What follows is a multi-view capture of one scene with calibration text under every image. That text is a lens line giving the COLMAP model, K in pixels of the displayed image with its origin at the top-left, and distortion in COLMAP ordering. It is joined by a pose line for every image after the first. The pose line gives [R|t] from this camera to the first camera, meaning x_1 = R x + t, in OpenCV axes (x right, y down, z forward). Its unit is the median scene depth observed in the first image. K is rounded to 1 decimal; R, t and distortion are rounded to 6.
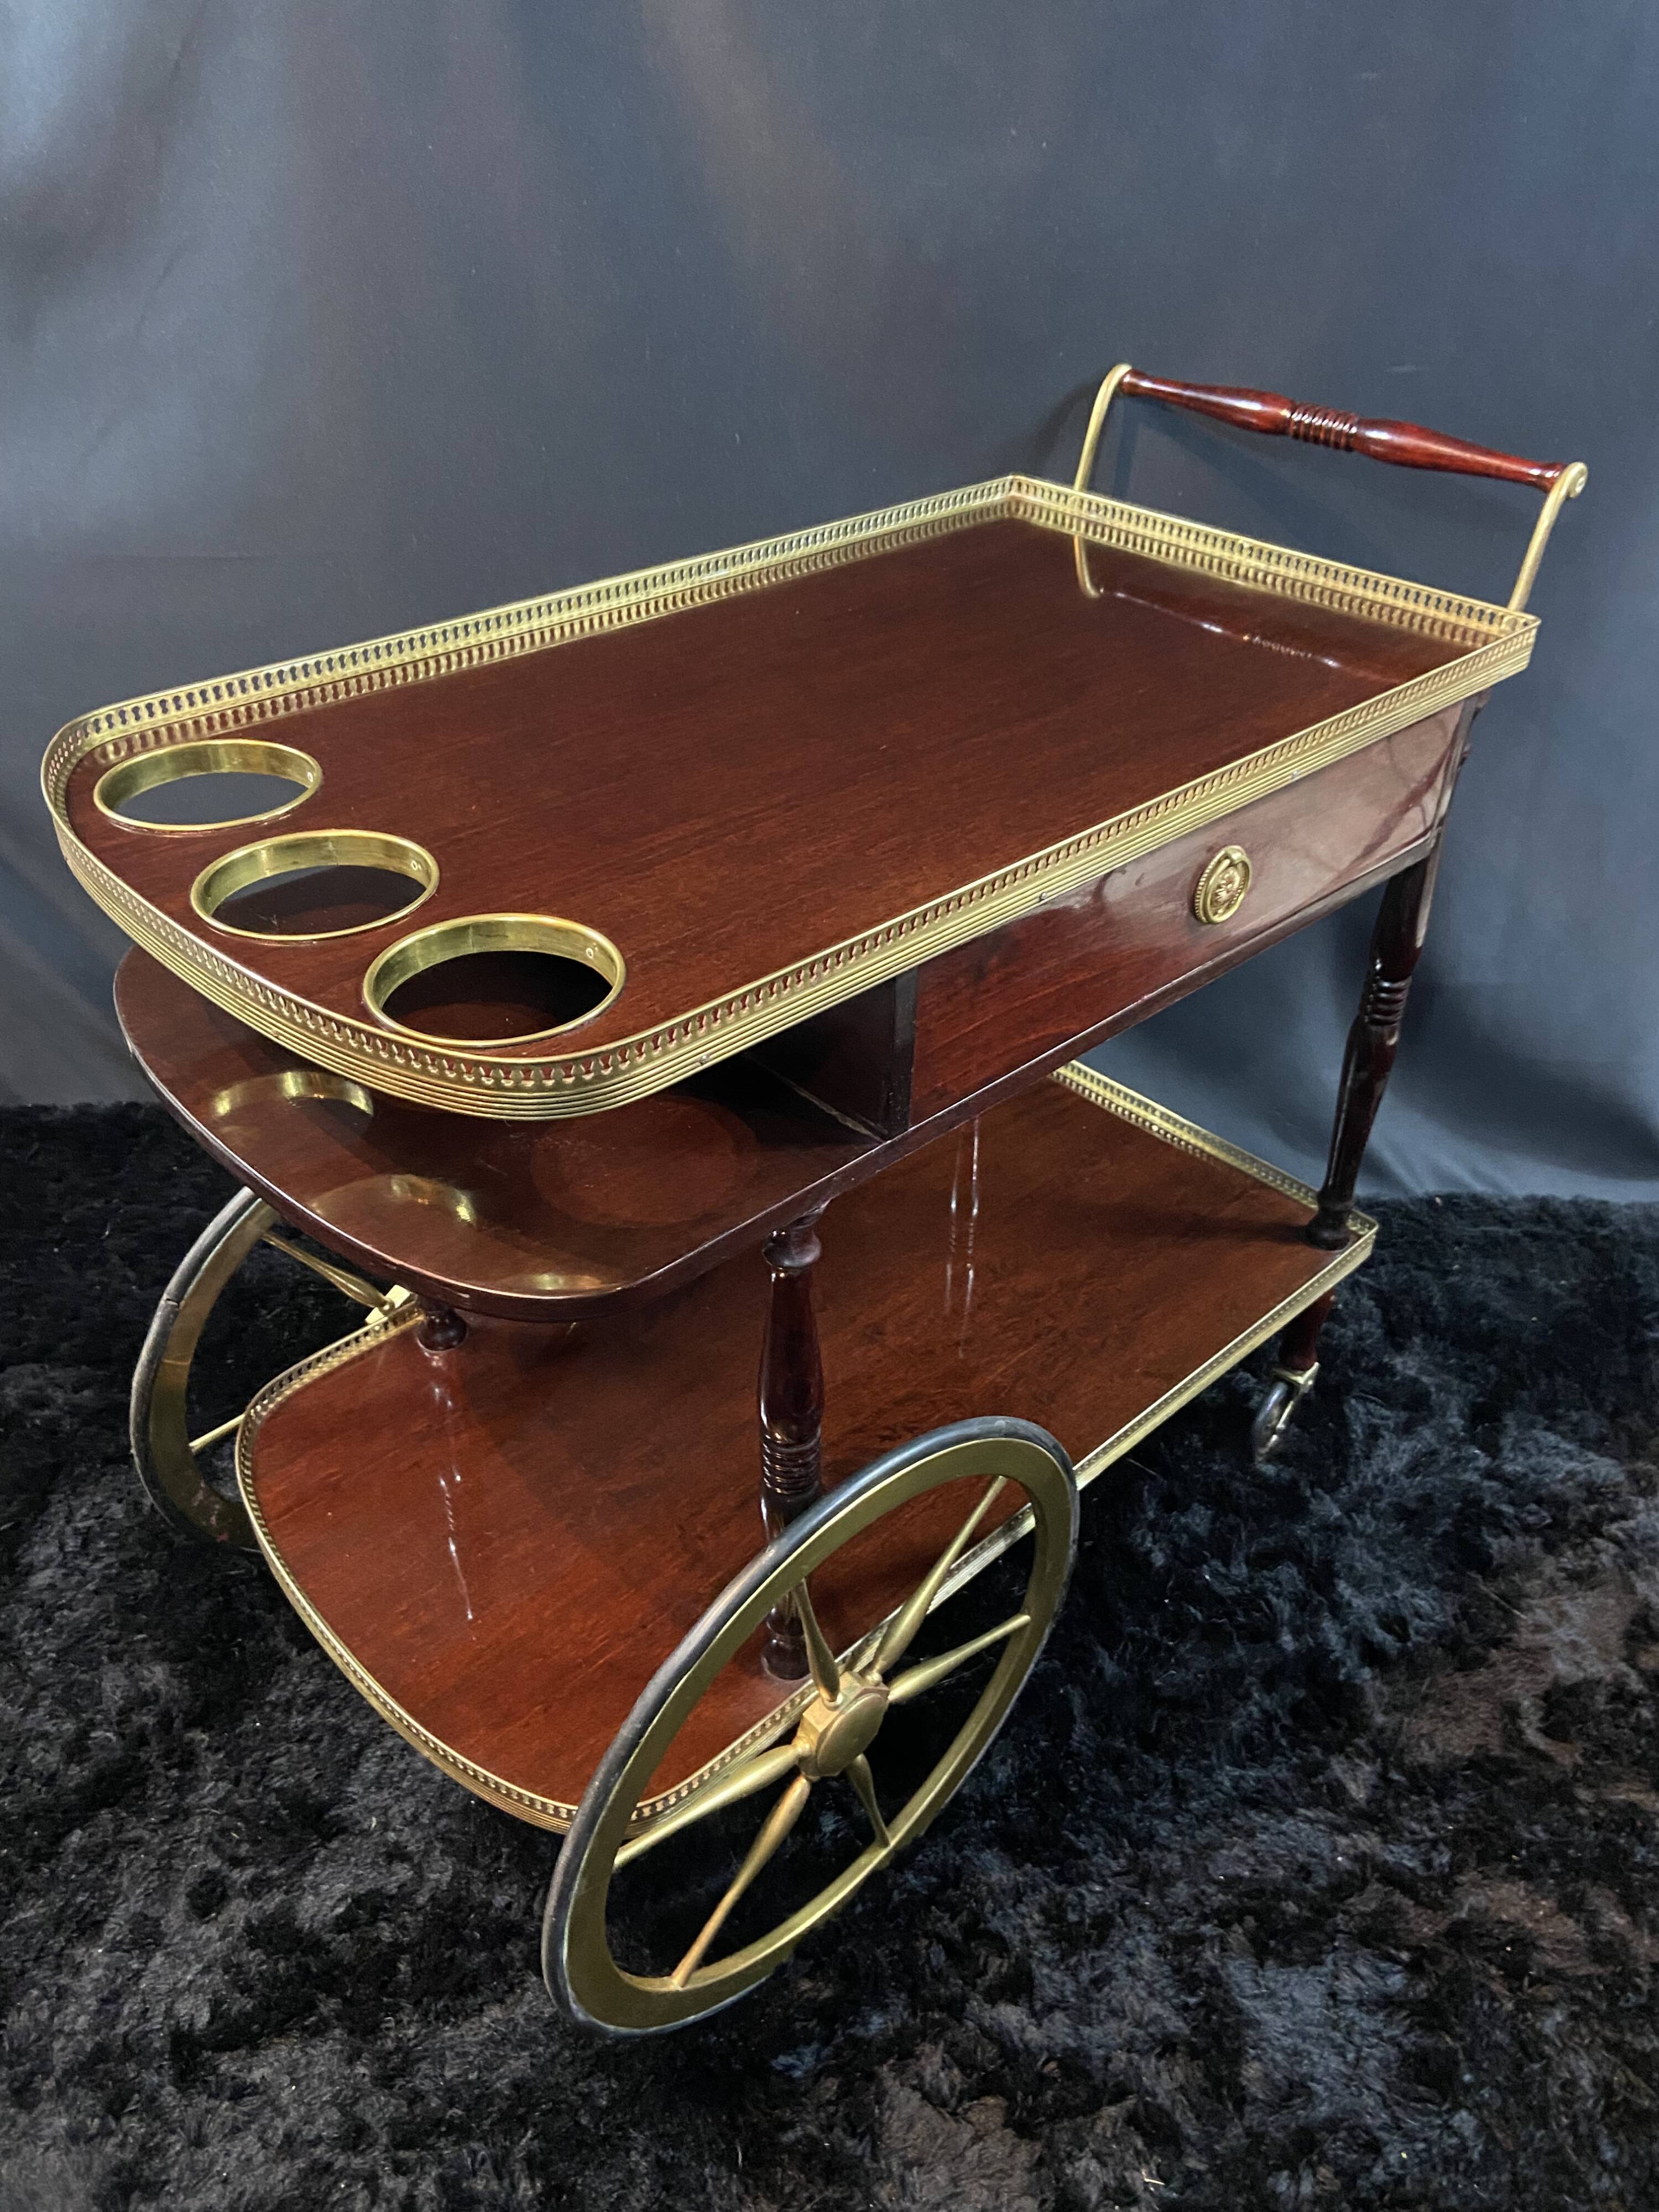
lens RADIAL K [[1660.6, 0, 848.4], [0, 1660.6, 1096.2], [0, 0, 1]] dist [0.120791, -0.155018]
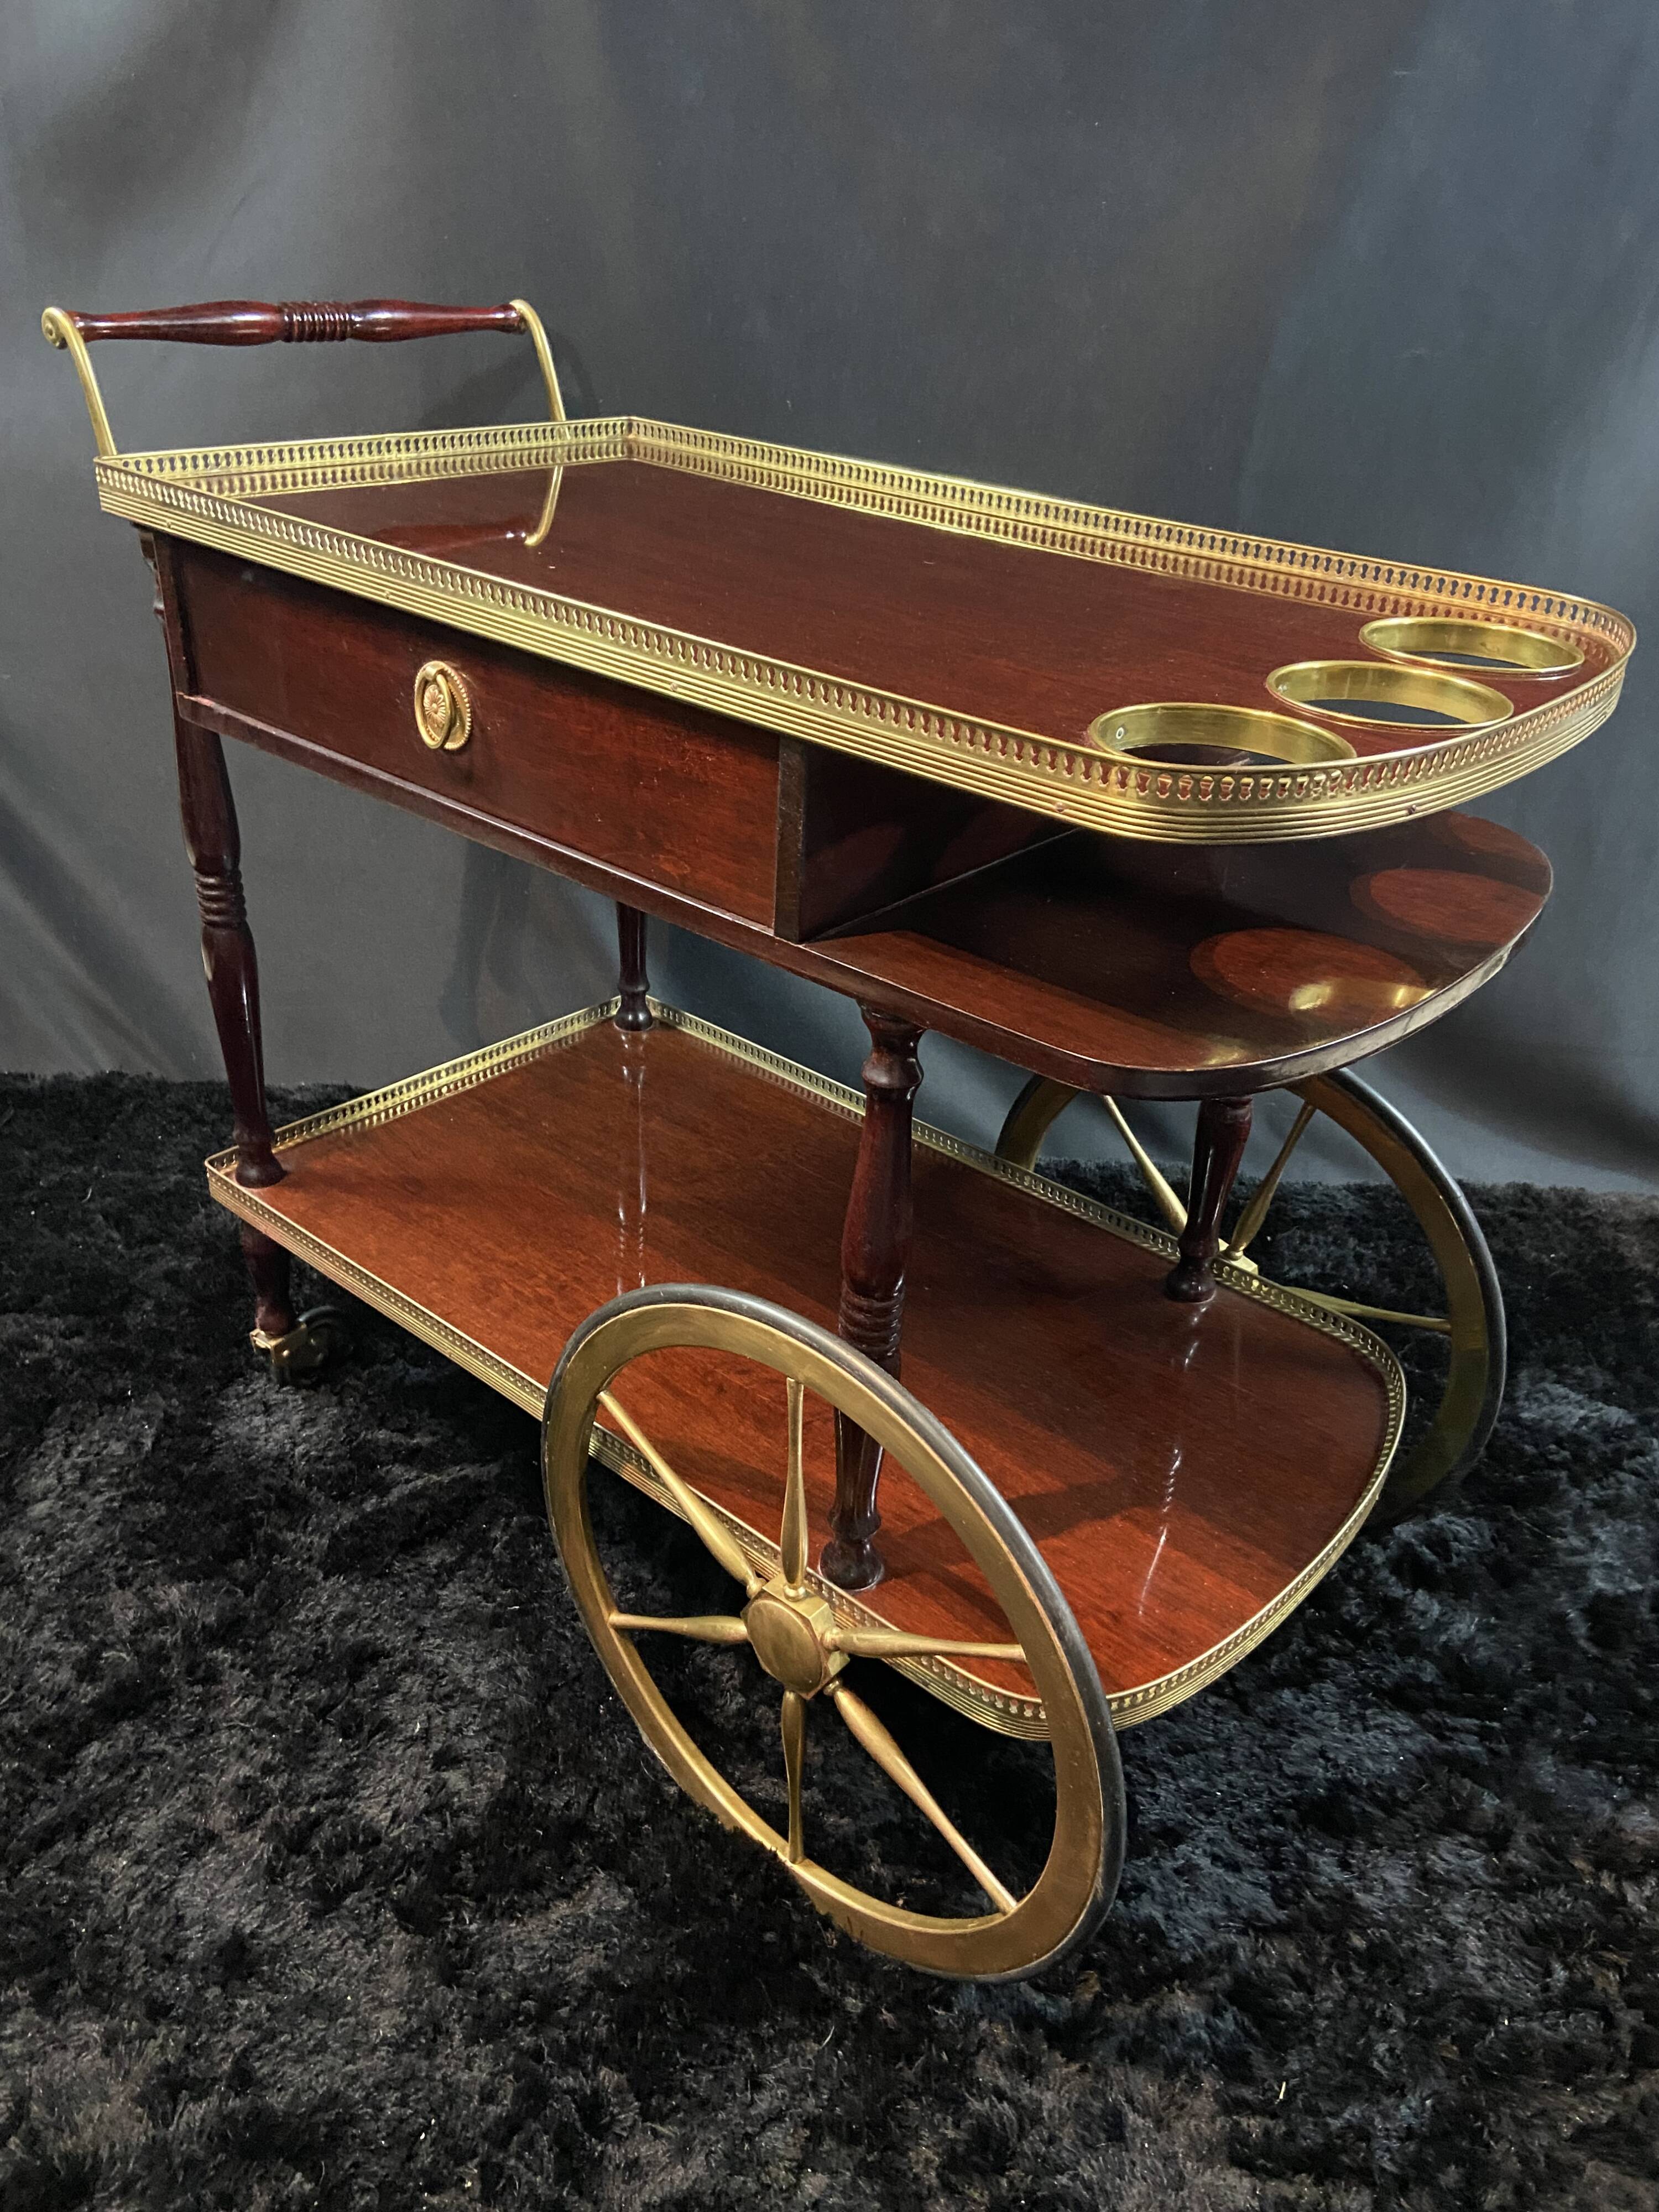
lens RADIAL K [[1660.6, 0, 844.7], [0, 1660.6, 1121.7], [0, 0, 1]] dist [0.120791, -0.155018]
pose [[0.996865, 0.012312, 0.078163, -0.115371], [-0.004917, 0.995550, -0.094107, 0.169885], [-0.078974, 0.093427, 0.992489, 0.012773]]
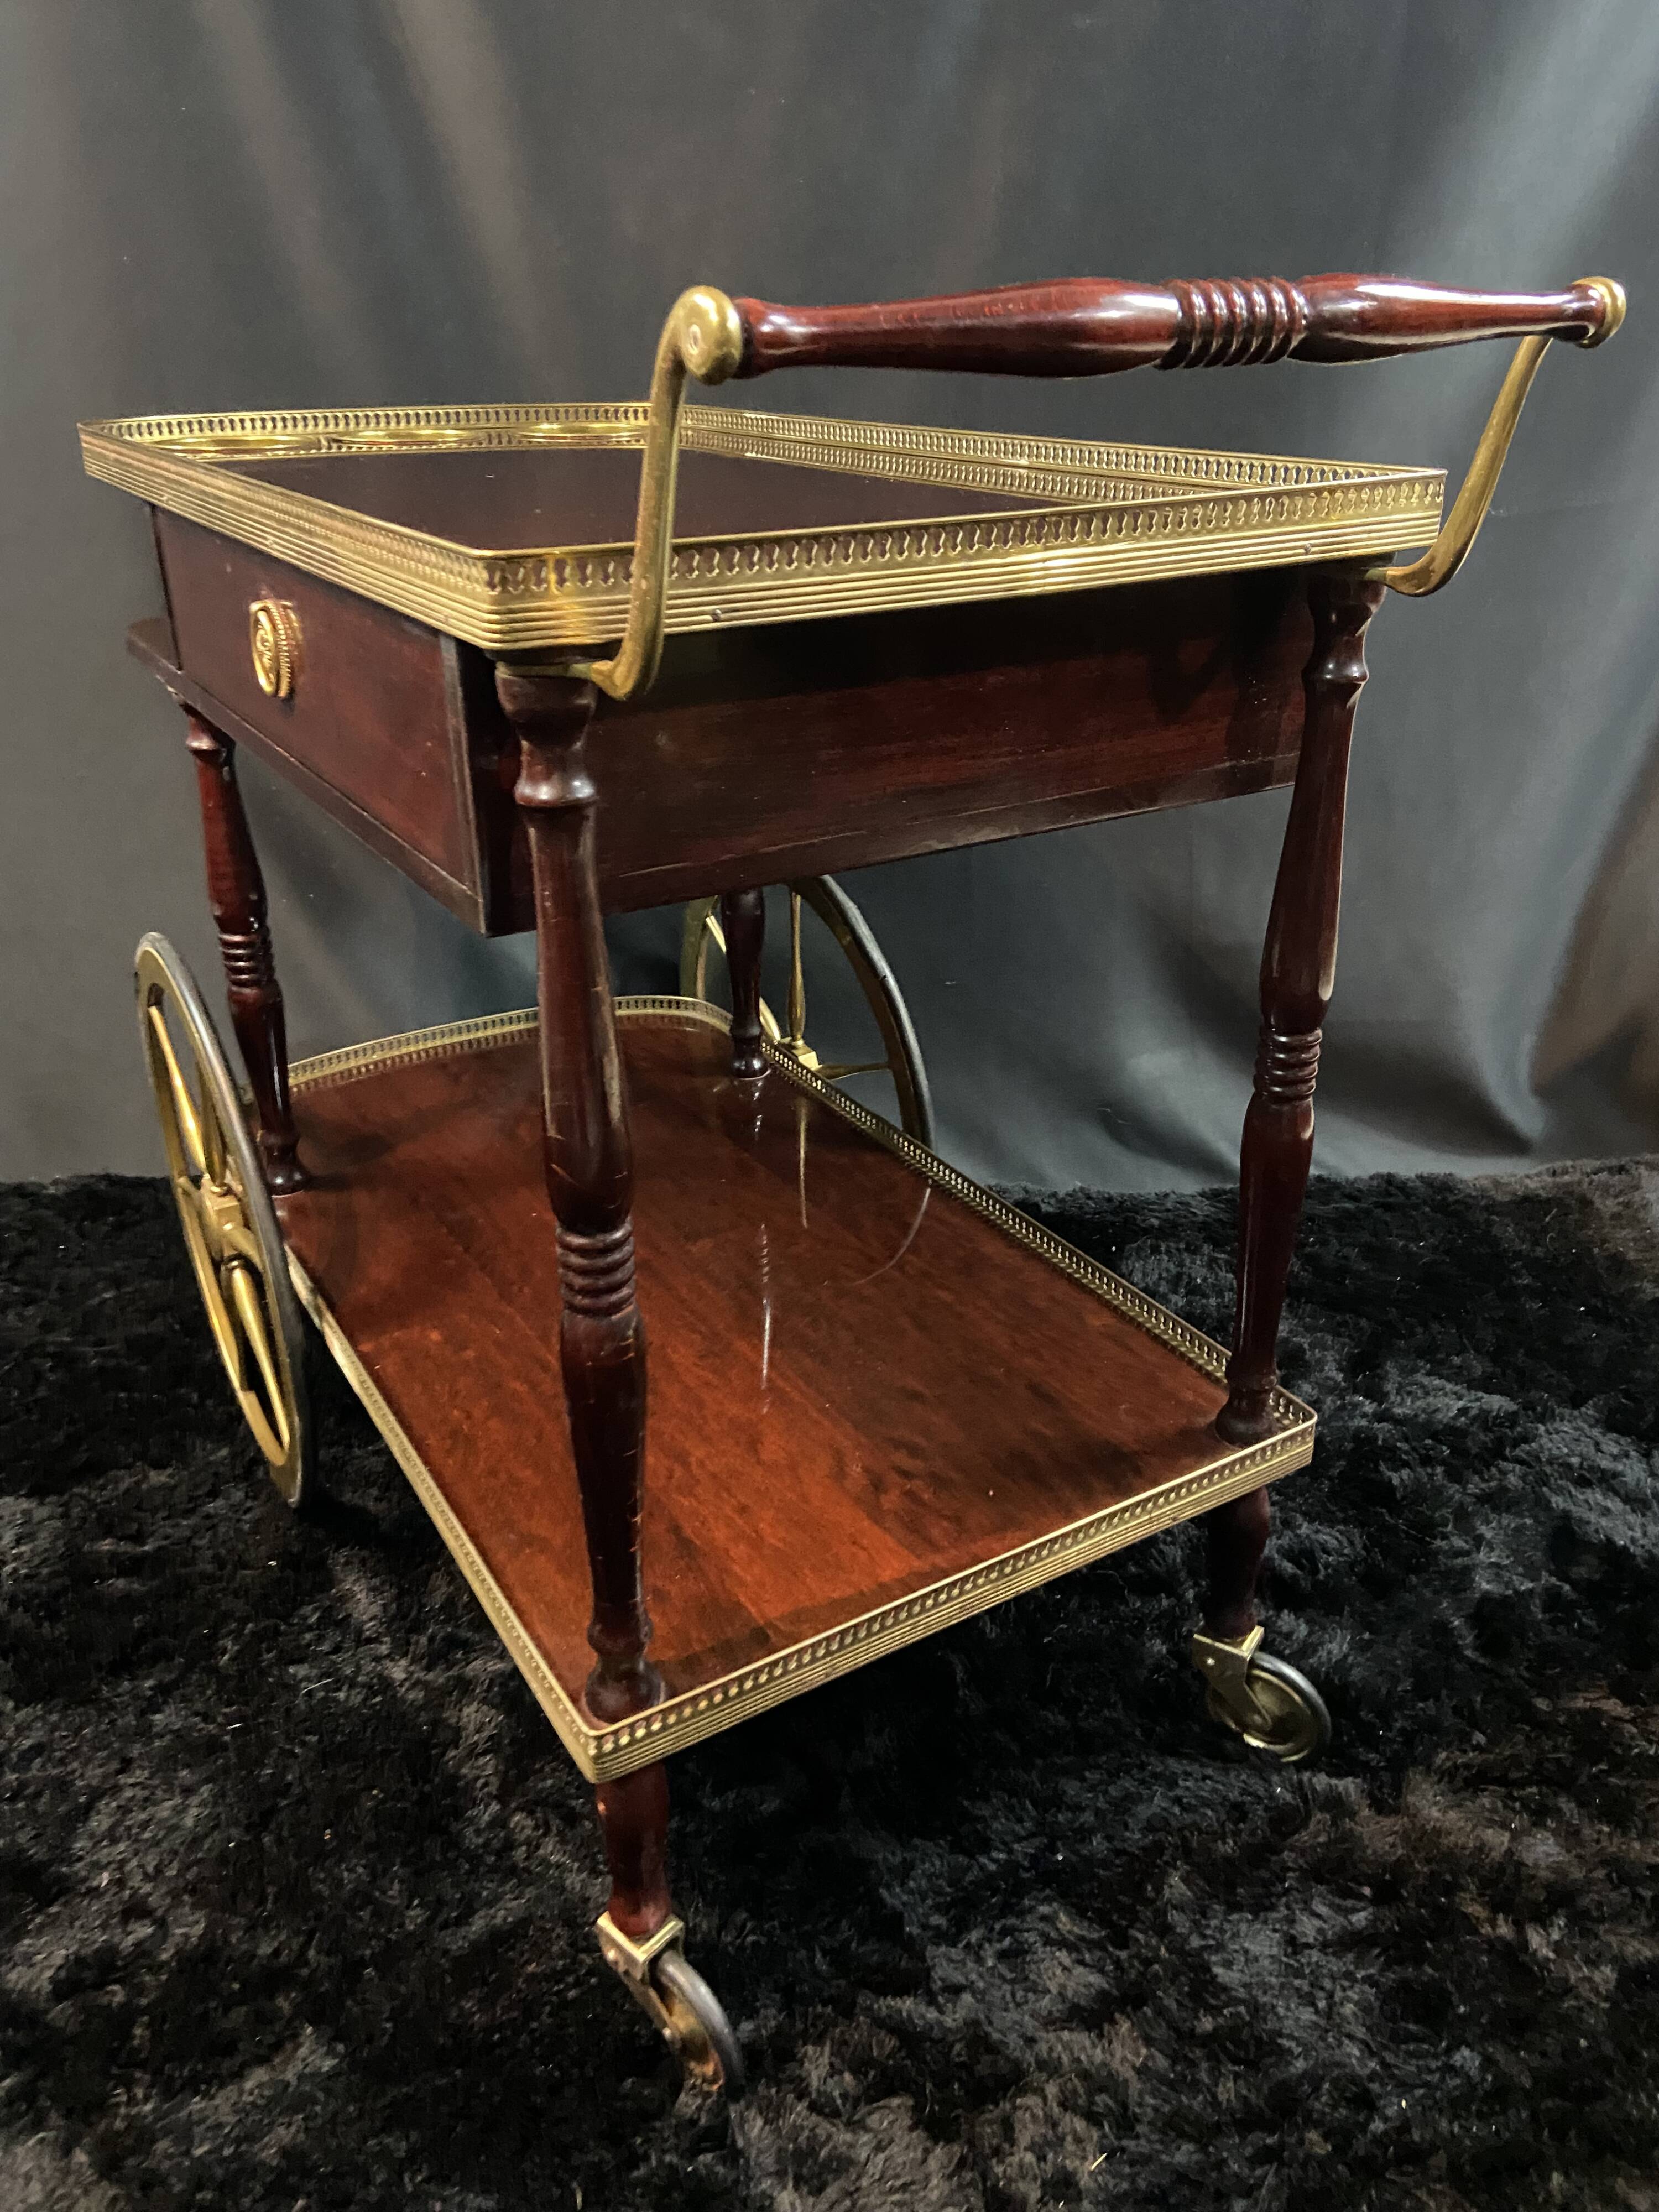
lens RADIAL K [[1660.6, 0, 818.7], [0, 1660.6, 1081.0], [0, 0, 1]] dist [0.120791, -0.155018]
pose [[0.993606, -0.064616, 0.092580, 0.004949], [0.081259, 0.978588, -0.189107, 0.229095], [-0.078378, 0.195421, 0.977582, 0.110003]]
